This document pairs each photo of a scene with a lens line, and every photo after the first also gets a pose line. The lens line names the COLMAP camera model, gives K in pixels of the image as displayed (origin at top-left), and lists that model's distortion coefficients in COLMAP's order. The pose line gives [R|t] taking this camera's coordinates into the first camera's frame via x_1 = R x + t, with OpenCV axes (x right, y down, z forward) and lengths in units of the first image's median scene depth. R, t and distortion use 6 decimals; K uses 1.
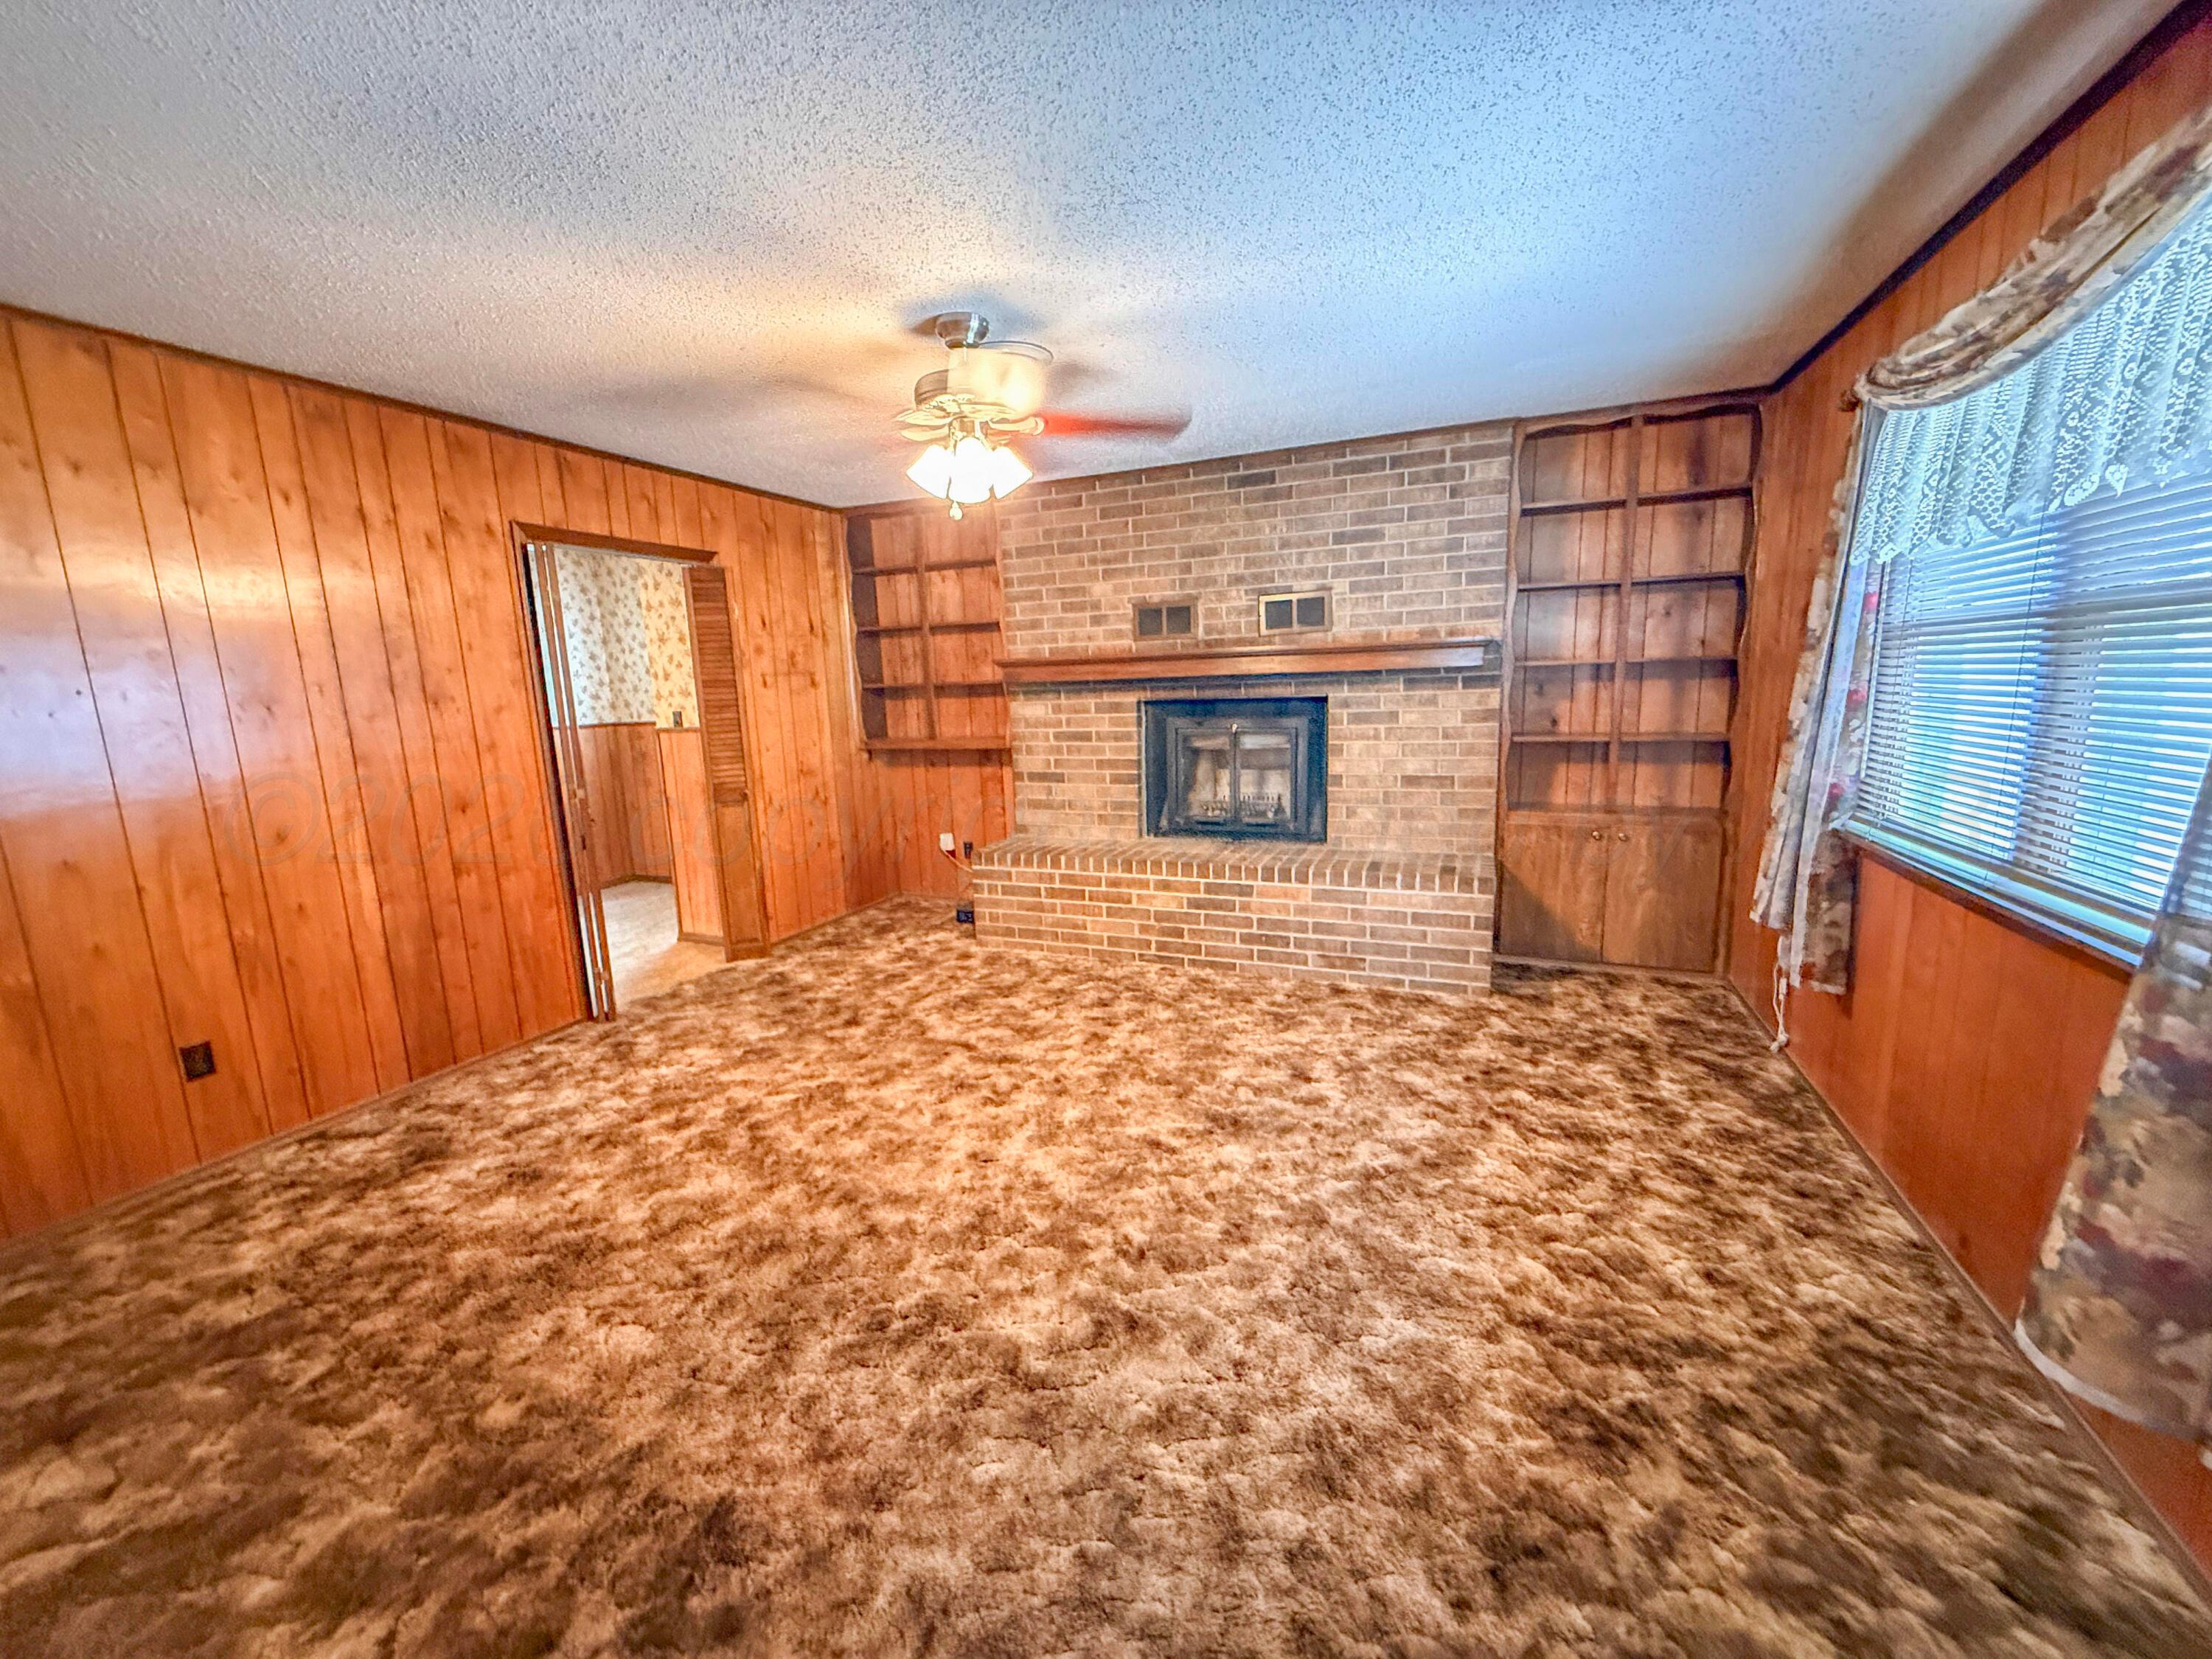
lens RADIAL K [[884.5, 0, 1102.9], [0, 884.5, 832.4], [0, 0, 1]] dist [-0.002006, 0.000356]
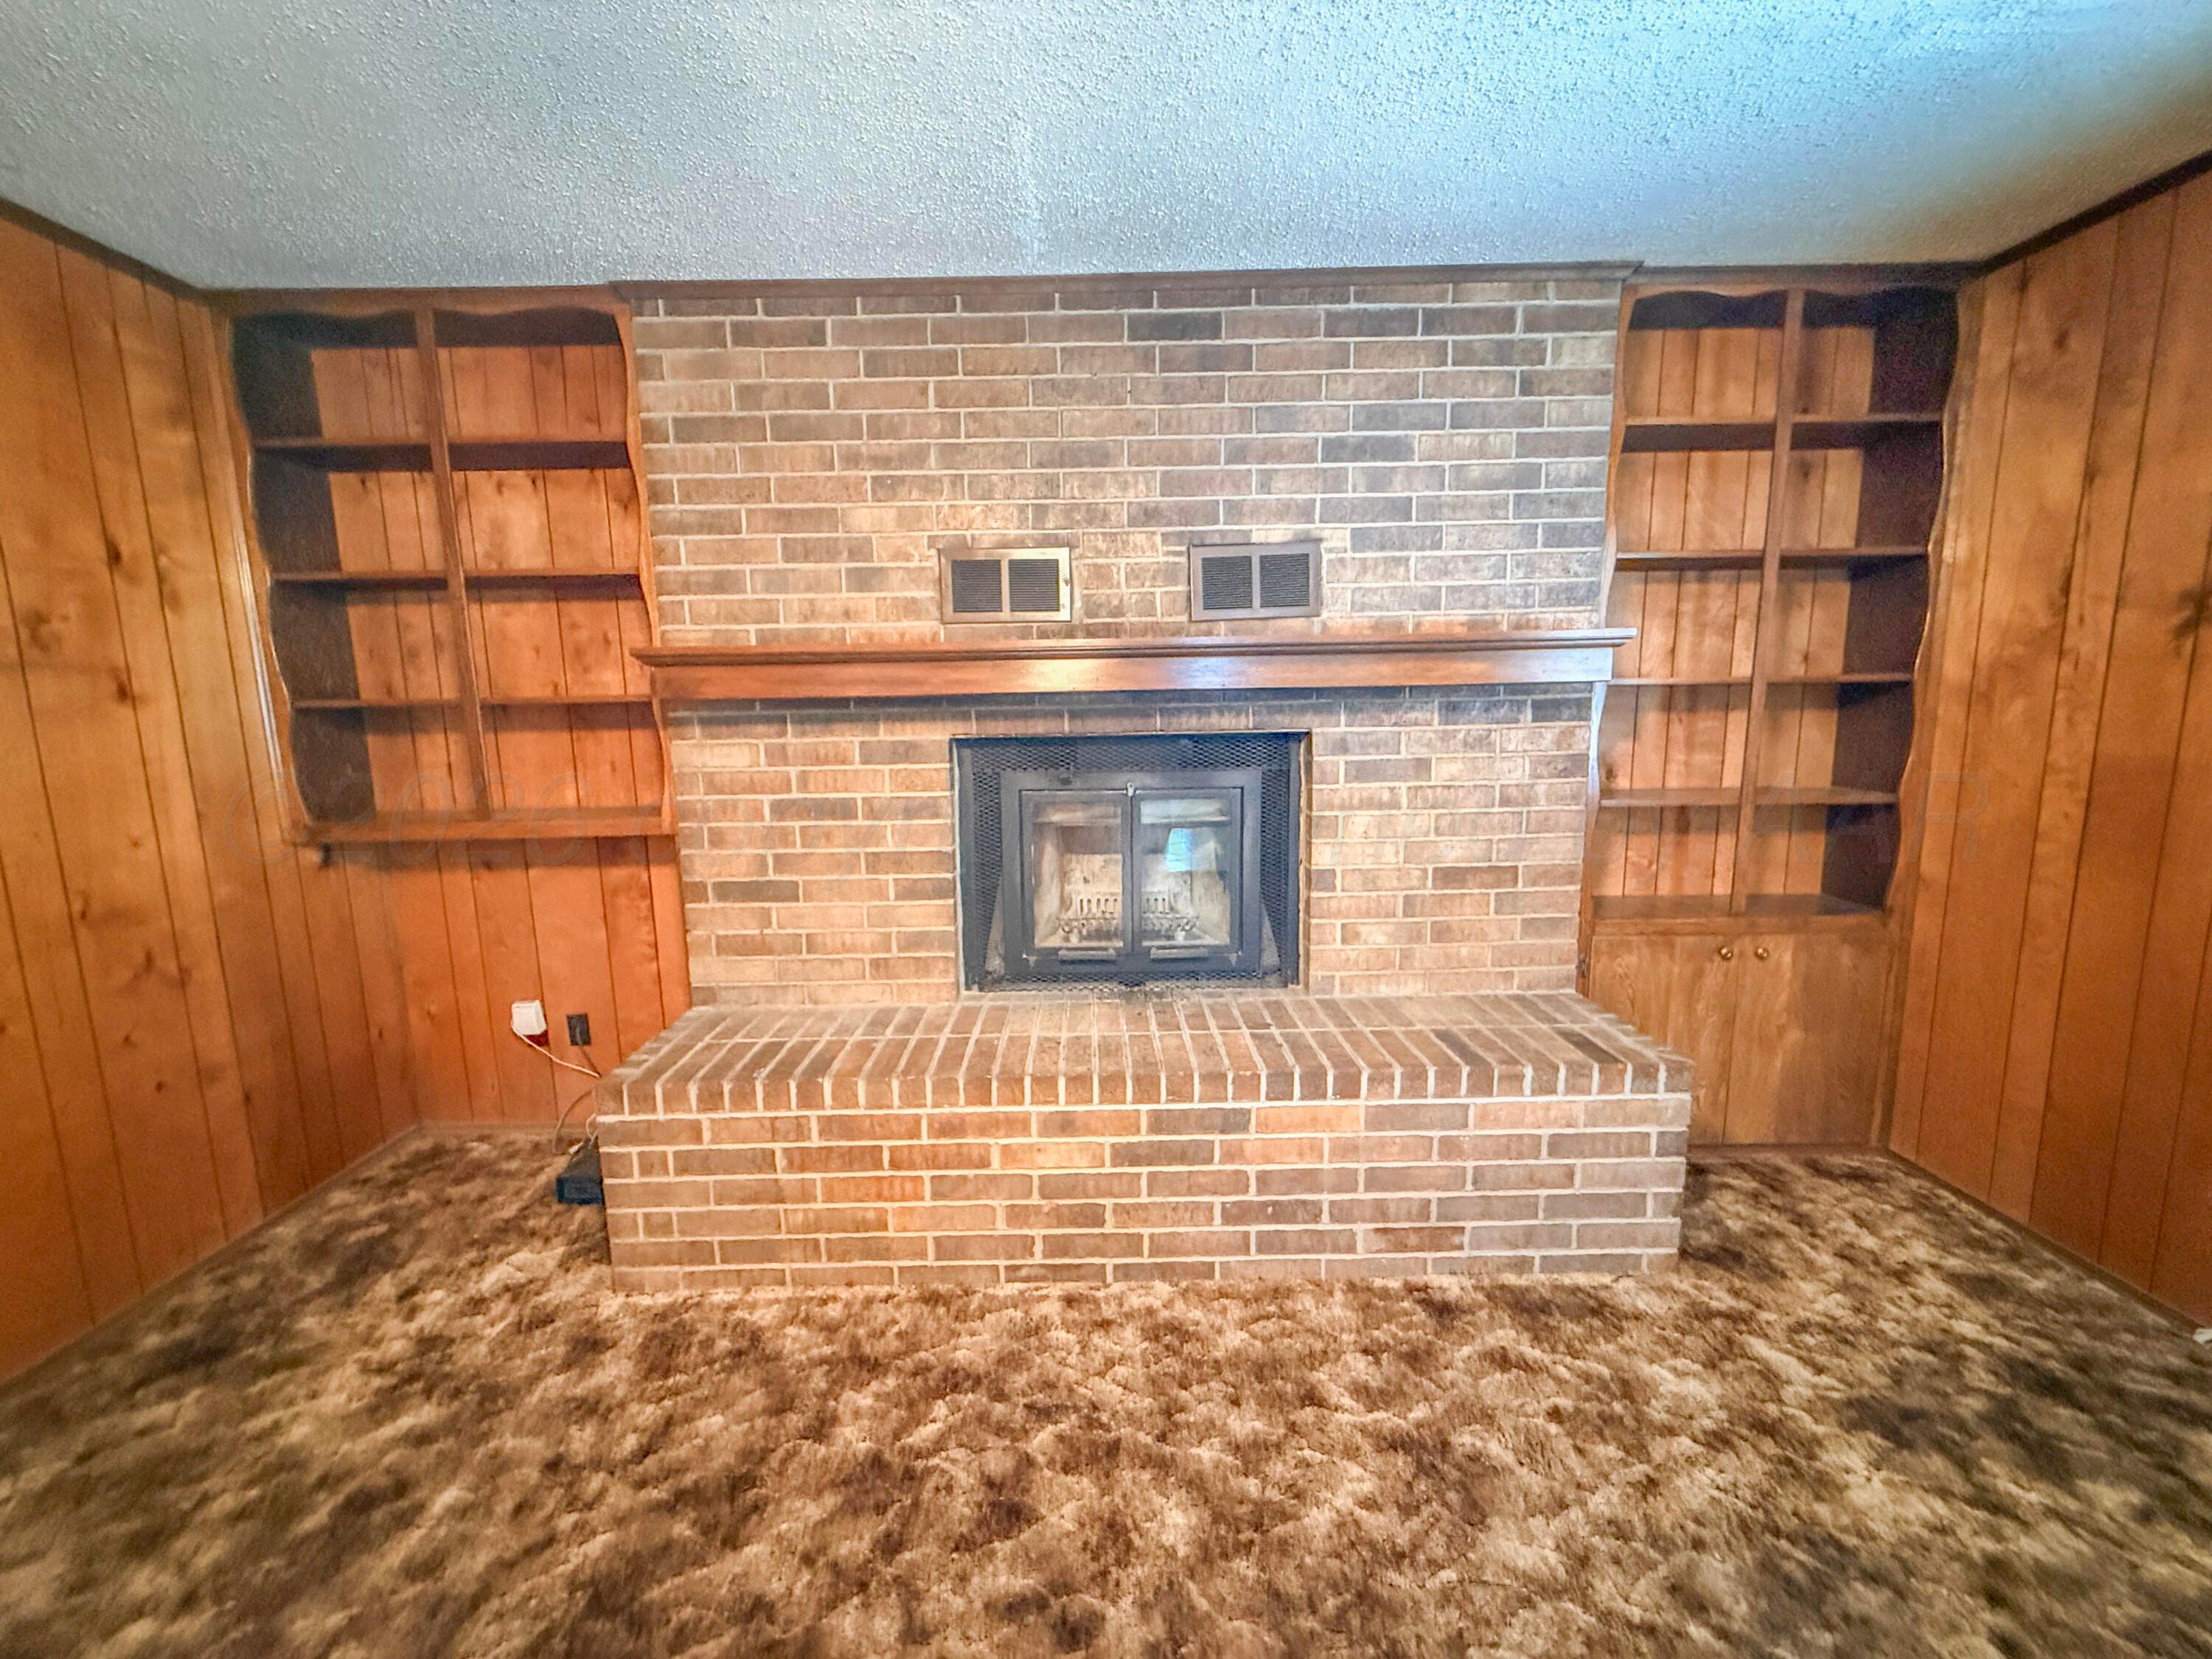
lens RADIAL K [[884.5, 0, 1103.5], [0, 884.5, 831.3], [0, 0, 1]] dist [-0.002006, 0.000356]
pose [[0.919630, -0.038867, 0.390859, -0.090769], [0.053845, 0.998172, -0.027431, -0.083710], [-0.389078, 0.046272, 0.920042, 0.542080]]
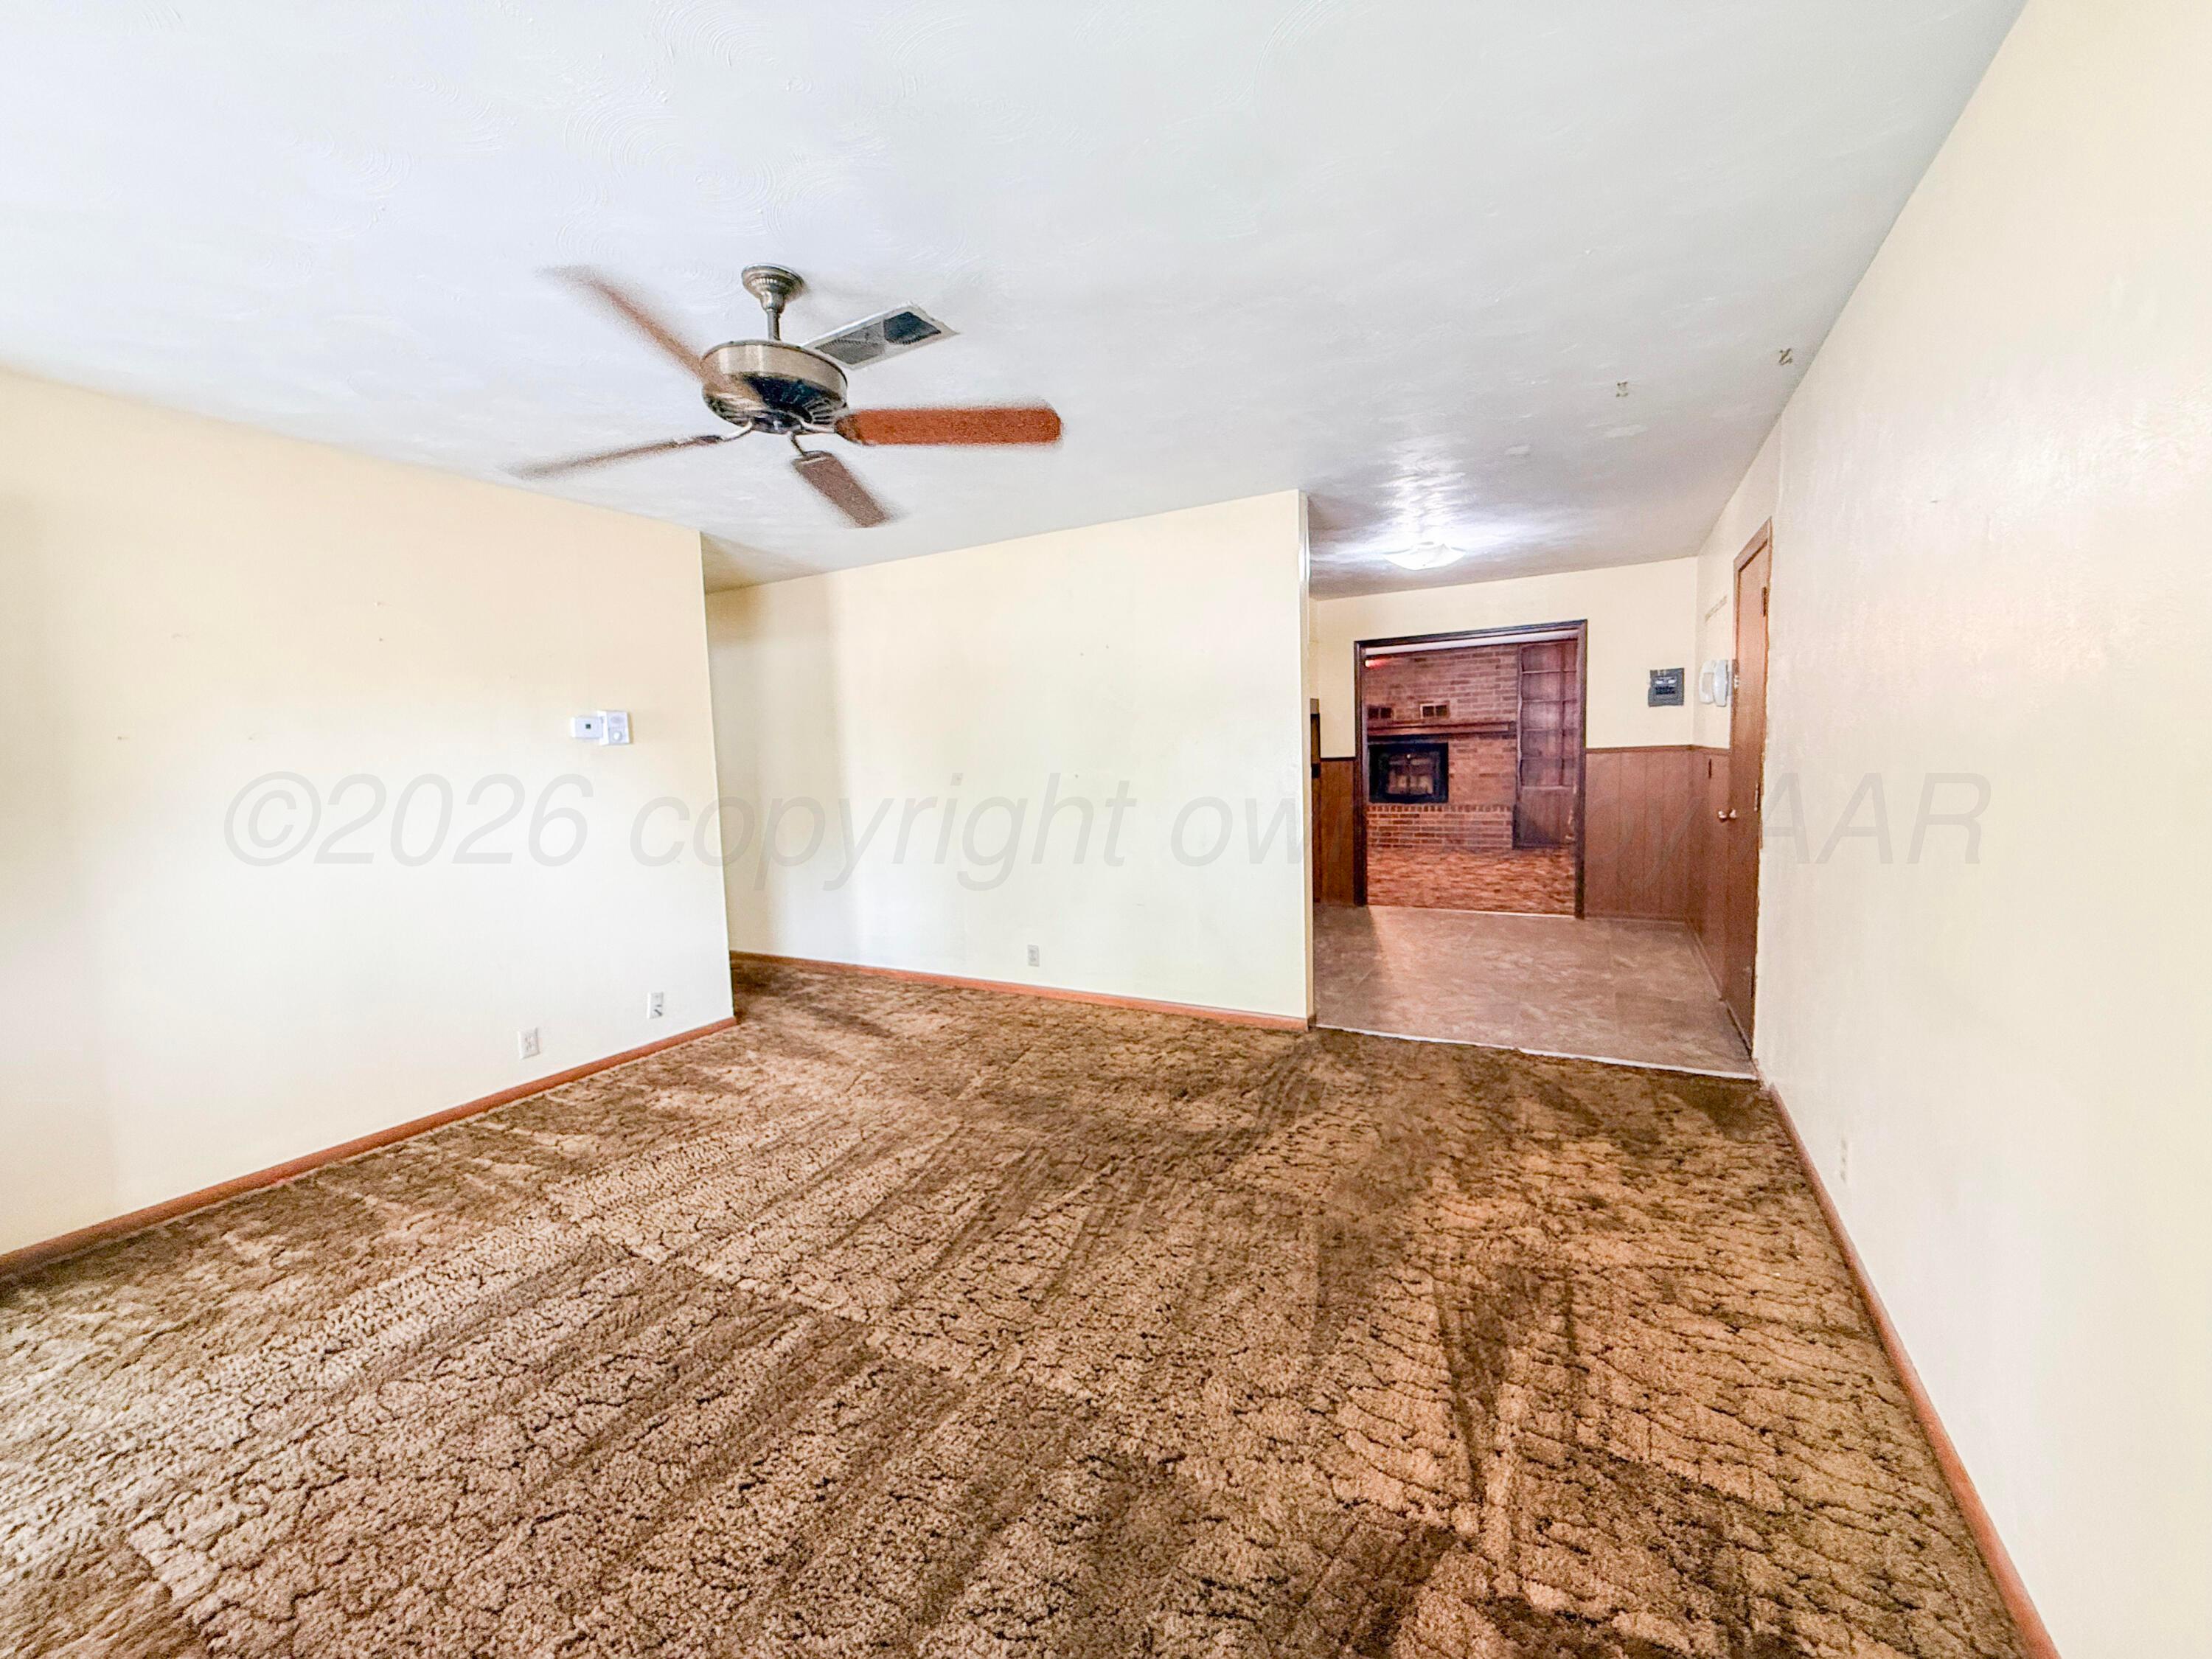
lens RADIAL K [[884.5, 0, 1101.4], [0, 884.5, 831.1], [0, 0, 1]] dist [-0.002006, 0.000356]
pose [[0.994136, 0.004789, -0.108029, -0.467288], [-0.012518, 0.997399, -0.070976, 0.294311], [0.107408, 0.071912, 0.991611, -1.627815]]
